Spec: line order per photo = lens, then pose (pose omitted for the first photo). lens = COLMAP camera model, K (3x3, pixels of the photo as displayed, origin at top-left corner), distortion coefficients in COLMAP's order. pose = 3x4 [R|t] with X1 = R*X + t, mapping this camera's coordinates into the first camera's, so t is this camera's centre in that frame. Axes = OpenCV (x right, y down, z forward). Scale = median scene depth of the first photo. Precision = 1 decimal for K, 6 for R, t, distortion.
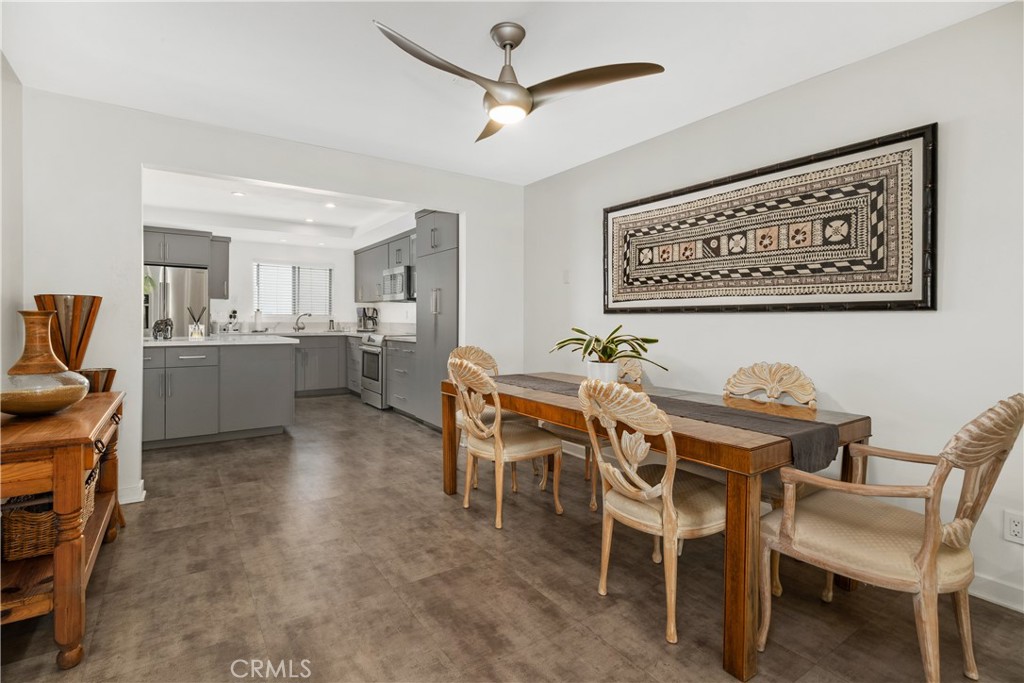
lens RADIAL K [[484.2, 0, 509.1], [0, 484.2, 324.3], [0, 0, 1]] dist [0.040112, -0.027809]
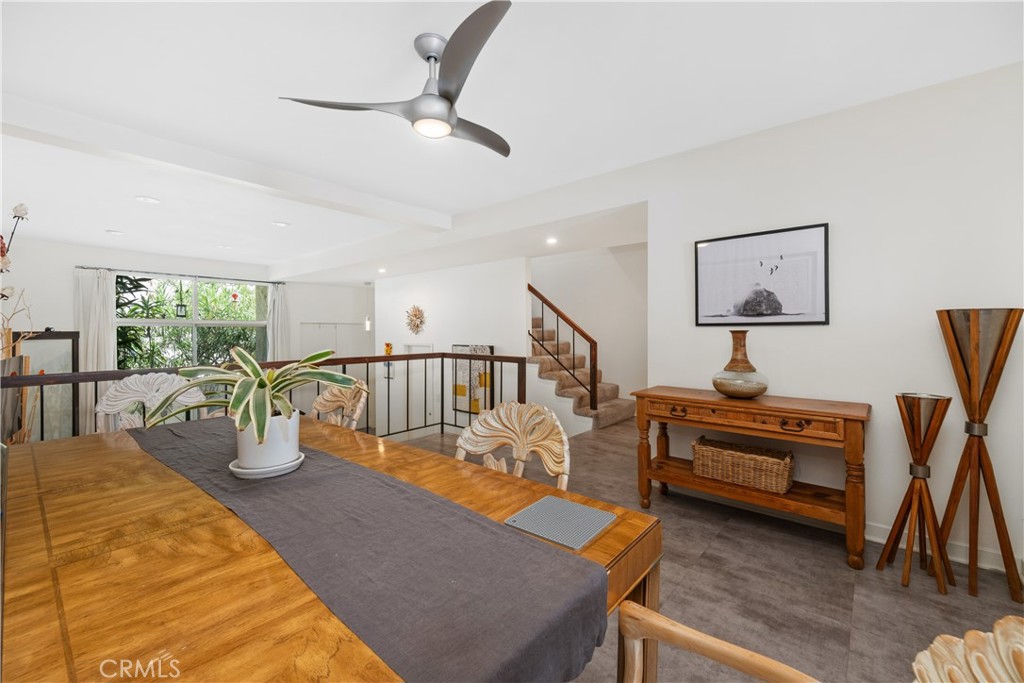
lens RADIAL K [[422.2, 0, 512.7], [0, 422.2, 332.0], [0, 0, 1]] dist [0.012370, -0.000027]
pose [[-0.965991, -0.005368, -0.258520, 0.041288], [-0.008220, 0.999917, 0.009950, -0.017722], [0.258445, 0.011737, -0.965955, 1.369946]]
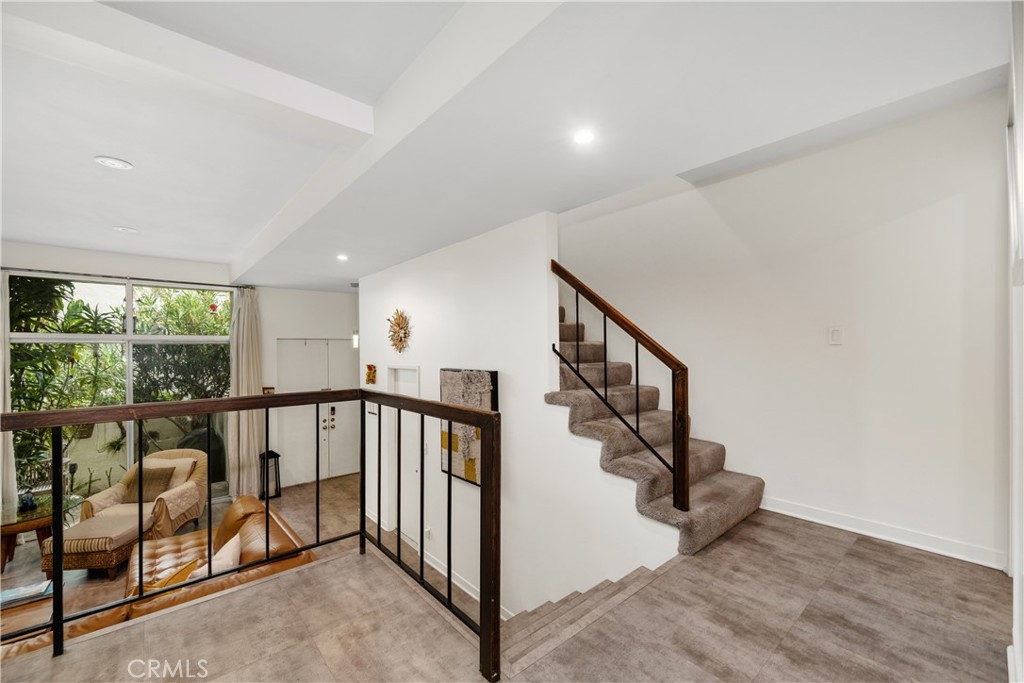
lens RADIAL K [[417.7, 0, 513.8], [0, 417.7, 347.4], [0, 0, 1]] dist [0.002225, -0.000964]
pose [[-0.992922, -0.000385, -0.118767, -0.297785], [-0.001082, 0.999983, 0.005801, -0.004206], [0.118763, 0.005888, -0.992905, 0.576894]]
